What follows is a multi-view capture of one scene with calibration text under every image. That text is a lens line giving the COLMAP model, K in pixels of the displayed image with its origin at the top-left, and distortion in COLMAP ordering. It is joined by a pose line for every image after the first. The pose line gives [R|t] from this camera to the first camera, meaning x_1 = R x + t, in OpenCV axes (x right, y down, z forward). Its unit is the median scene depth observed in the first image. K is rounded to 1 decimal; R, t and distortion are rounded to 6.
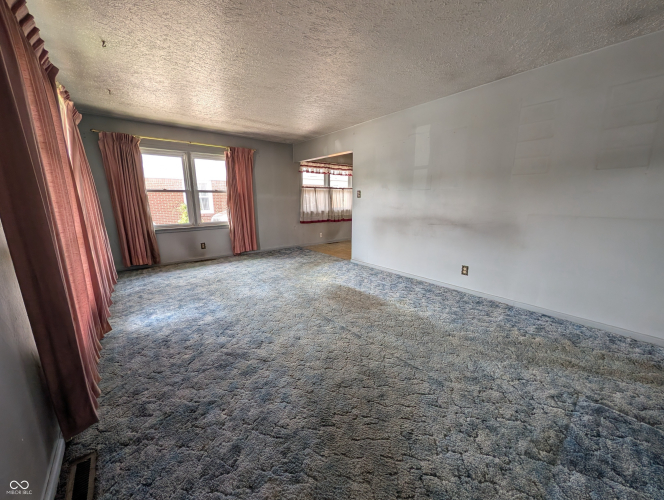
lens RADIAL K [[255.5, 0, 331.1], [0, 255.5, 251.3], [0, 0, 1]] dist [0.000423, -0.000063]
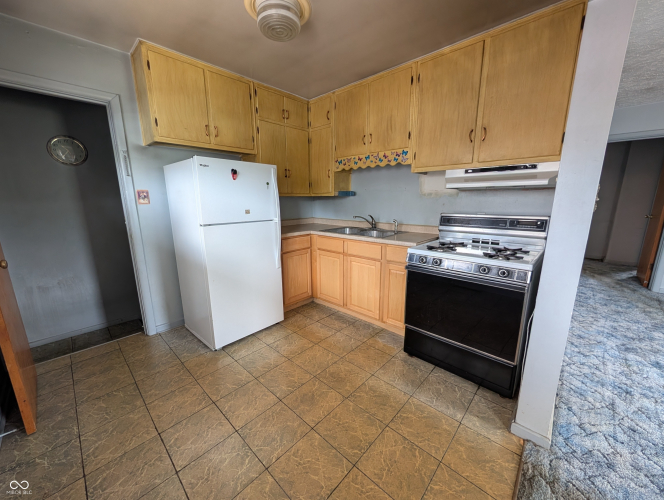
lens RADIAL K [[255.5, 0, 331.1], [0, 255.5, 251.3], [0, 0, 1]] dist [0.000423, -0.000063]
pose [[-0.128145, -0.203501, 0.970652, -0.156695], [0.208858, 0.951235, 0.227004, -0.368813], [-0.969514, 0.231818, -0.079394, 1.661685]]
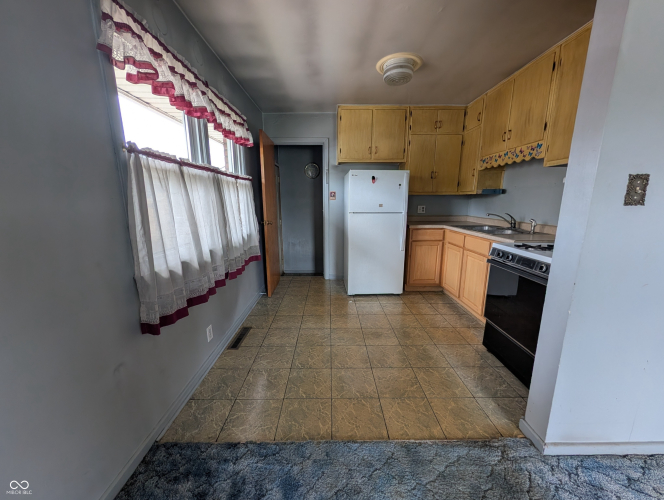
lens RADIAL K [[255.5, 0, 331.1], [0, 255.5, 251.3], [0, 0, 1]] dist [0.000423, -0.000063]
pose [[0.629144, -0.156092, 0.761454, -0.307751], [0.162010, 0.984447, 0.067945, -0.293954], [-0.760217, 0.080616, 0.644648, 1.363602]]
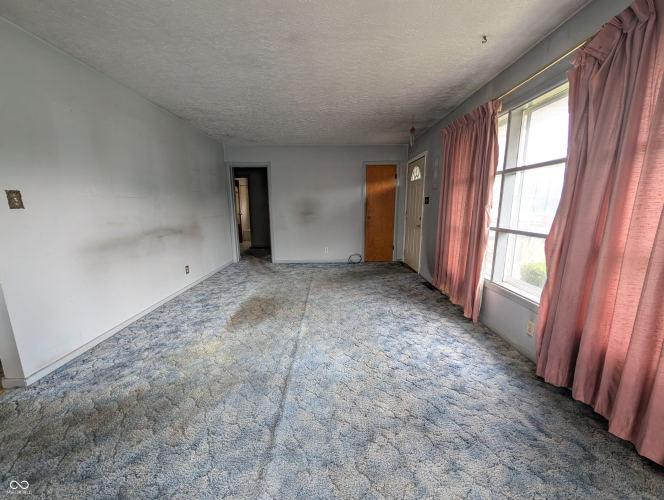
lens RADIAL K [[255.5, 0, 331.1], [0, 255.5, 251.3], [0, 0, 1]] dist [0.000423, -0.000063]
pose [[-0.778408, -0.106724, 0.618620, -0.637372], [0.134060, 0.934449, 0.329899, -0.274586], [-0.613277, 0.339728, -0.713076, 1.293285]]
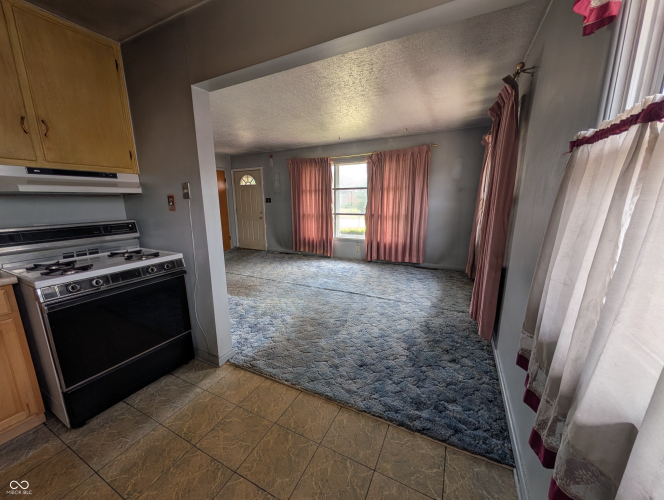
lens RADIAL K [[255.5, 0, 331.1], [0, 255.5, 251.3], [0, 0, 1]] dist [0.000423, -0.000063]
pose [[-0.913470, 0.088050, -0.397265, 0.117504], [-0.075126, 0.923028, 0.377326, -0.422951], [0.399910, 0.374521, -0.836544, 1.906988]]
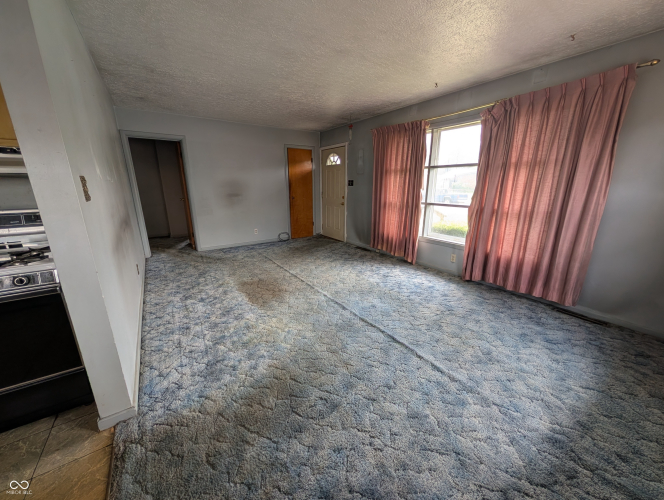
lens RADIAL K [[255.5, 0, 331.1], [0, 255.5, 251.3], [0, 0, 1]] dist [0.000423, -0.000063]
pose [[-0.996384, -0.020553, 0.082445, -0.240254], [0.018918, 0.892286, 0.451075, -0.364206], [-0.082835, 0.451003, -0.888670, 1.616206]]
